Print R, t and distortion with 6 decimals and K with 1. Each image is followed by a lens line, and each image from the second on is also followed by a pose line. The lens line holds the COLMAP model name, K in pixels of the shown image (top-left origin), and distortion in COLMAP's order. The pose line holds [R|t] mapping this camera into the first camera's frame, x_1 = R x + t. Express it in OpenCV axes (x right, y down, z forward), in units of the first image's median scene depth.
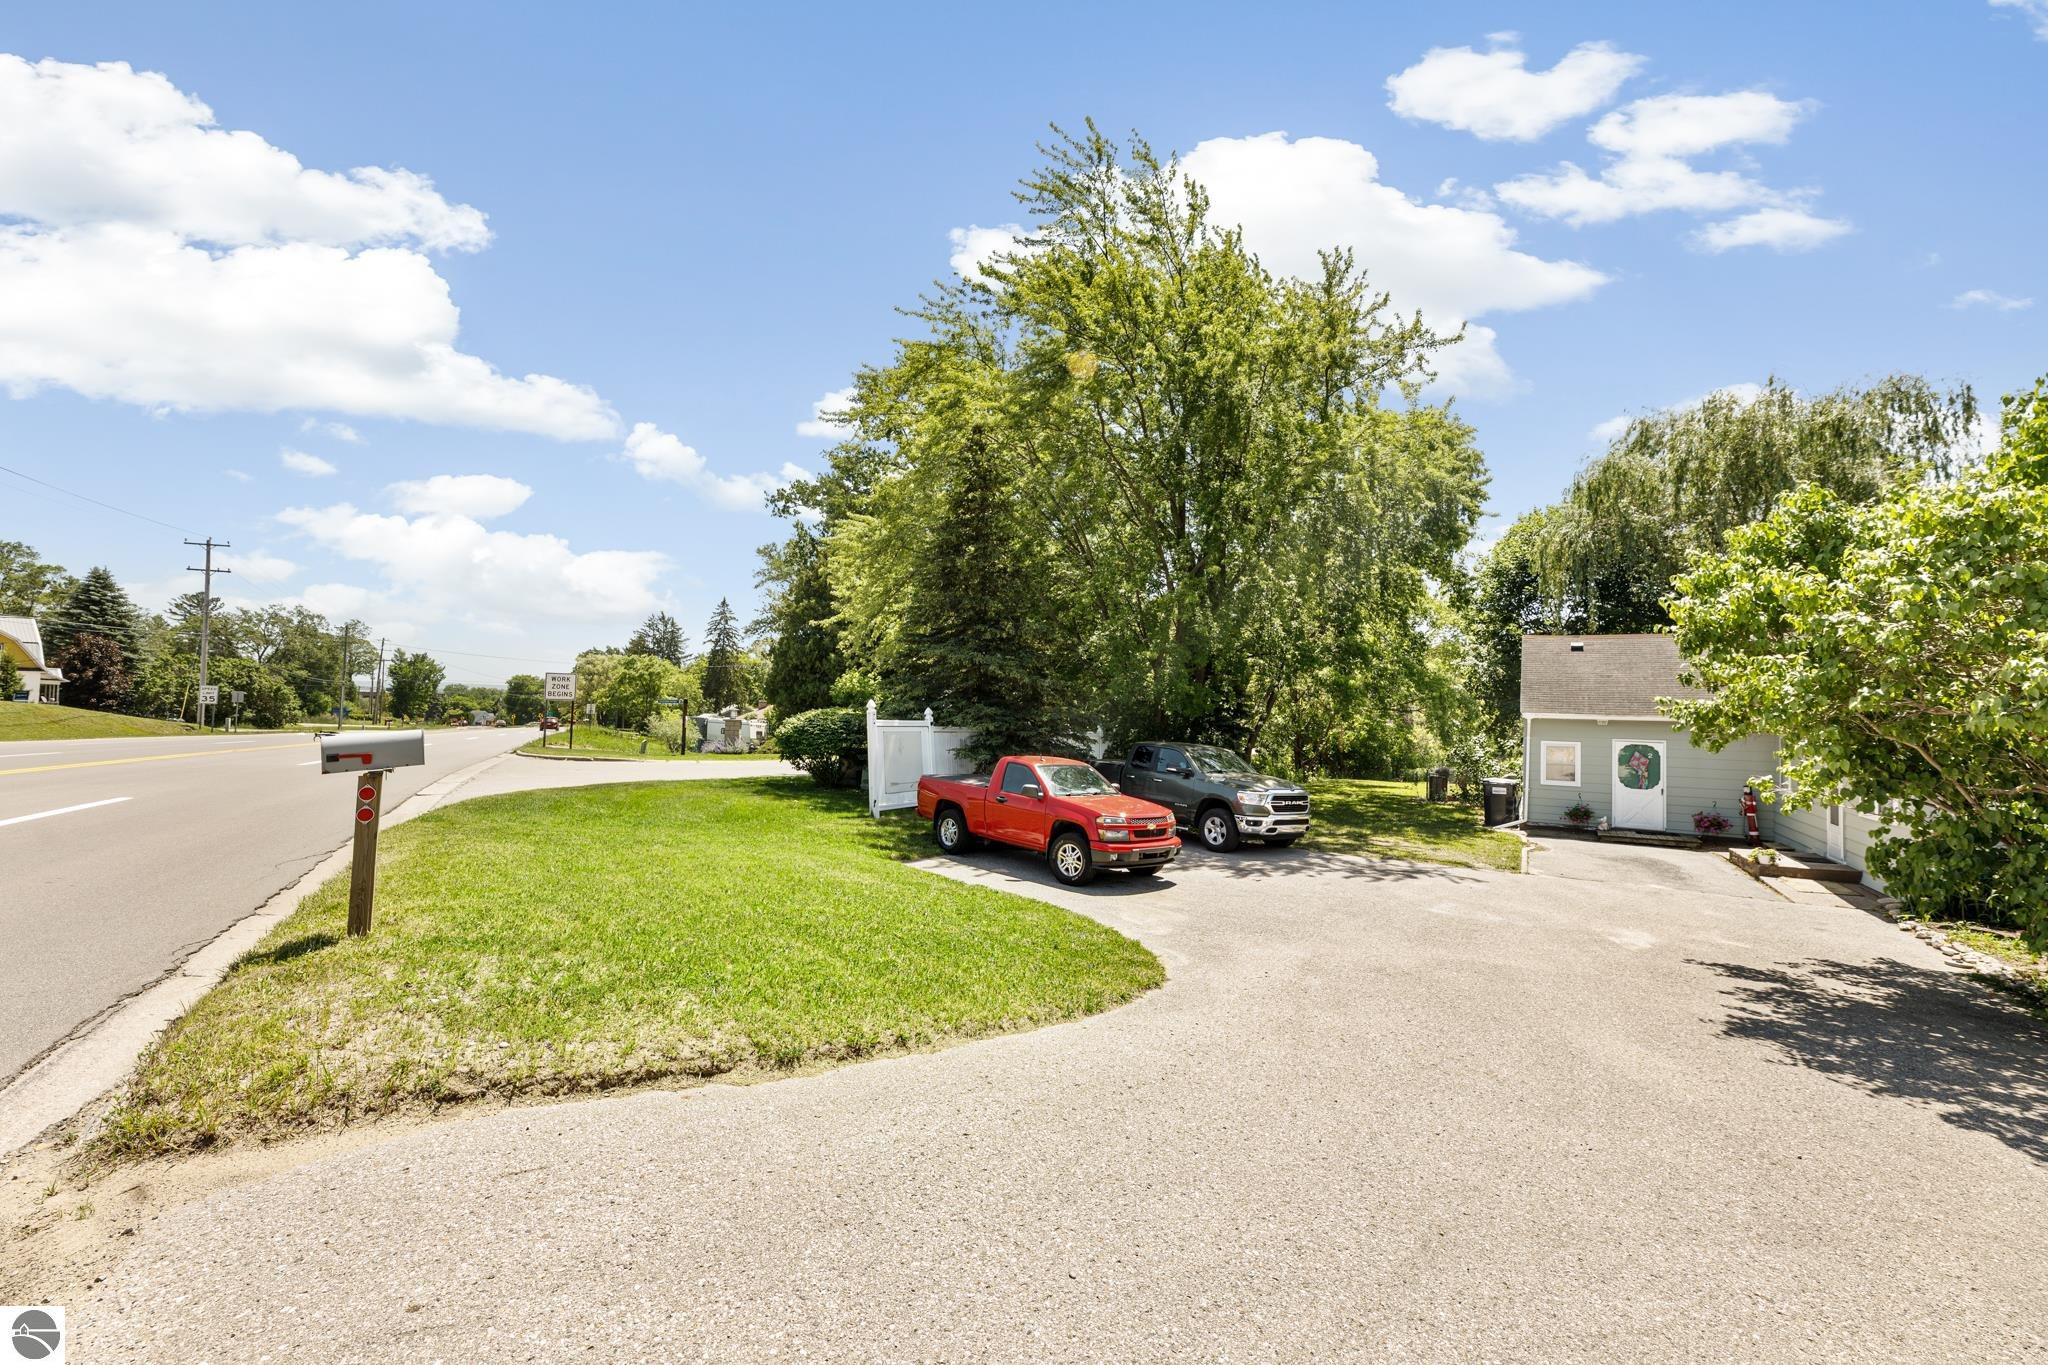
lens RADIAL K [[843.9, 0, 1033.7], [0, 843.9, 678.8], [0, 0, 1]] dist [-0.001130, -0.000493]
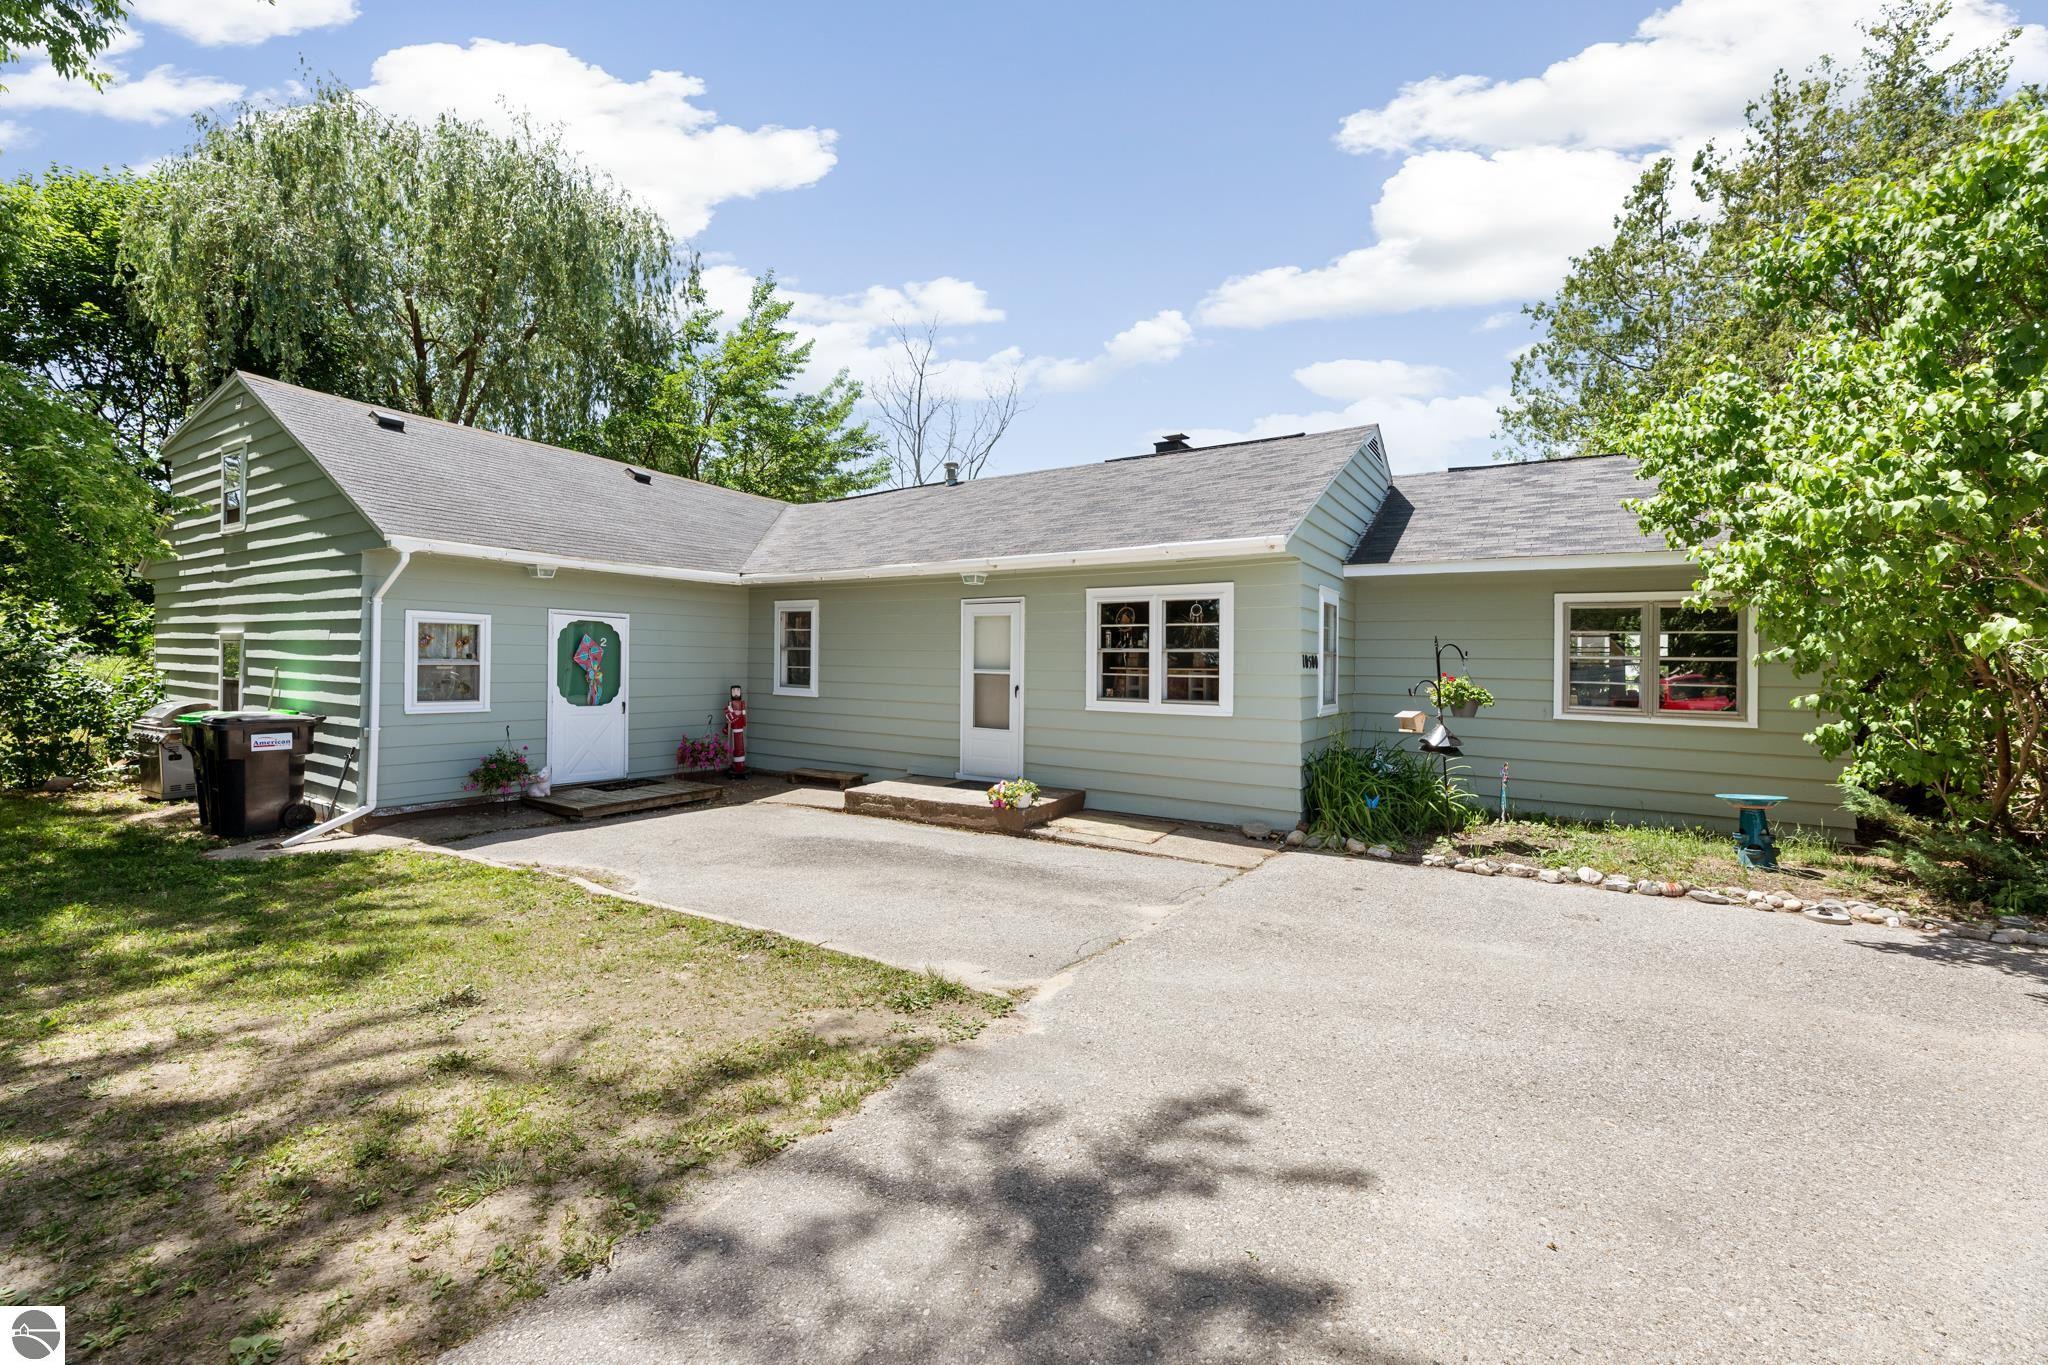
lens RADIAL K [[858.7, 0, 1020.0], [0, 858.7, 643.4], [0, 0, 1]] dist [0.025930, -0.000116]
pose [[0.050431, 0.002940, 0.998723, 0.189355], [-0.053437, 0.998571, -0.000241, 0.074137], [-0.997297, -0.053357, 0.050516, 0.671374]]
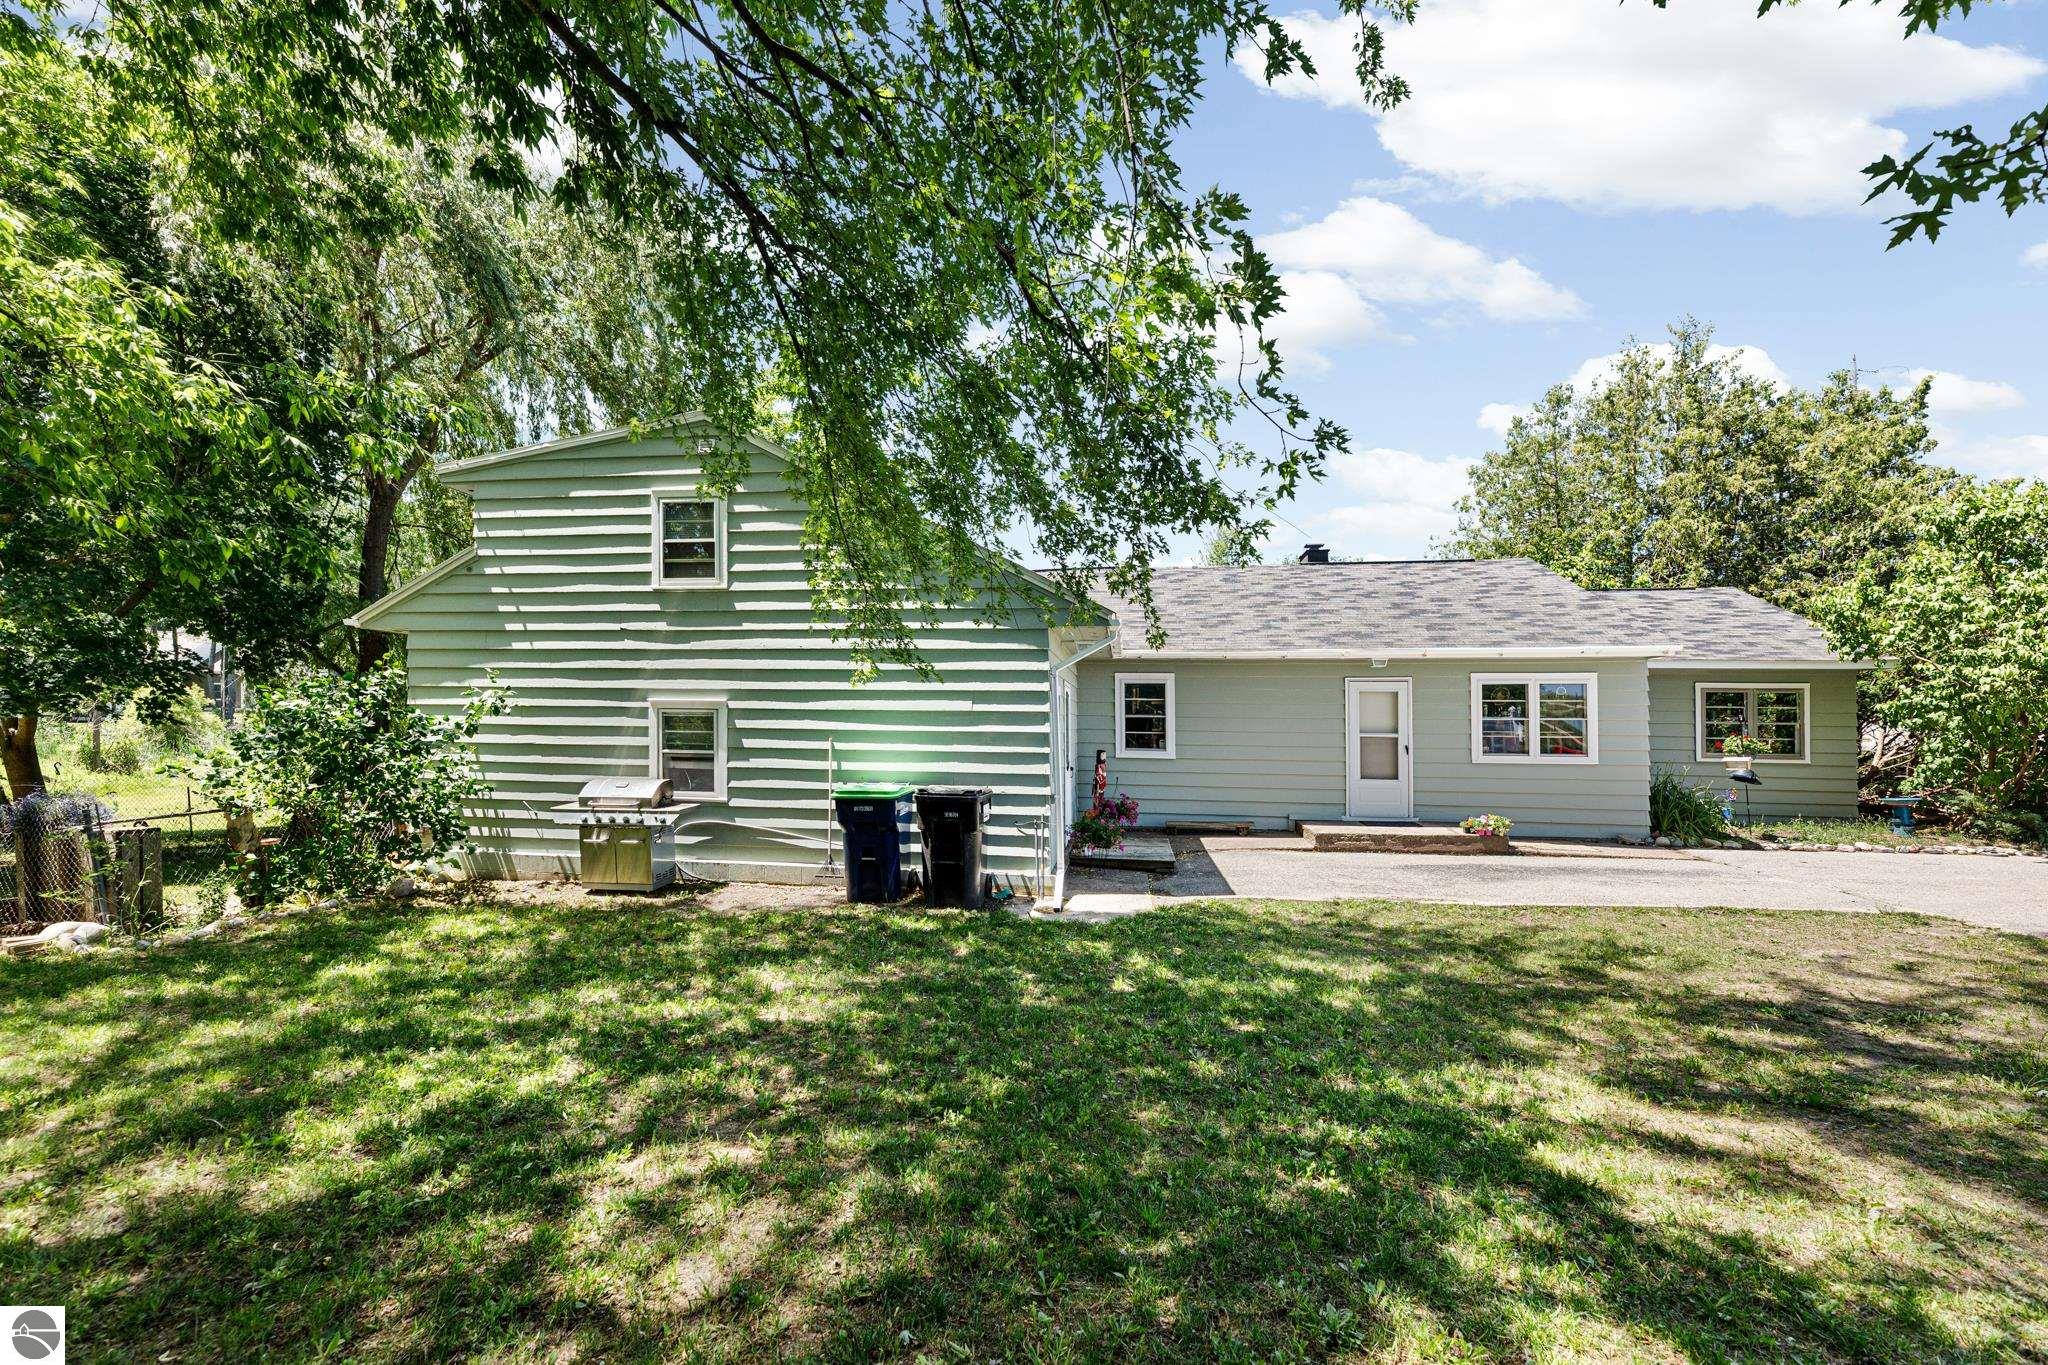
lens RADIAL K [[843.9, 0, 1033.7], [0, 843.9, 678.8], [0, 0, 1]] dist [-0.001130, -0.000493]
pose [[-0.383271, 0.027717, 0.923220, 0.203268], [-0.053292, 0.997221, -0.052063, 0.095893], [-0.922097, -0.069155, -0.380728, 1.191799]]
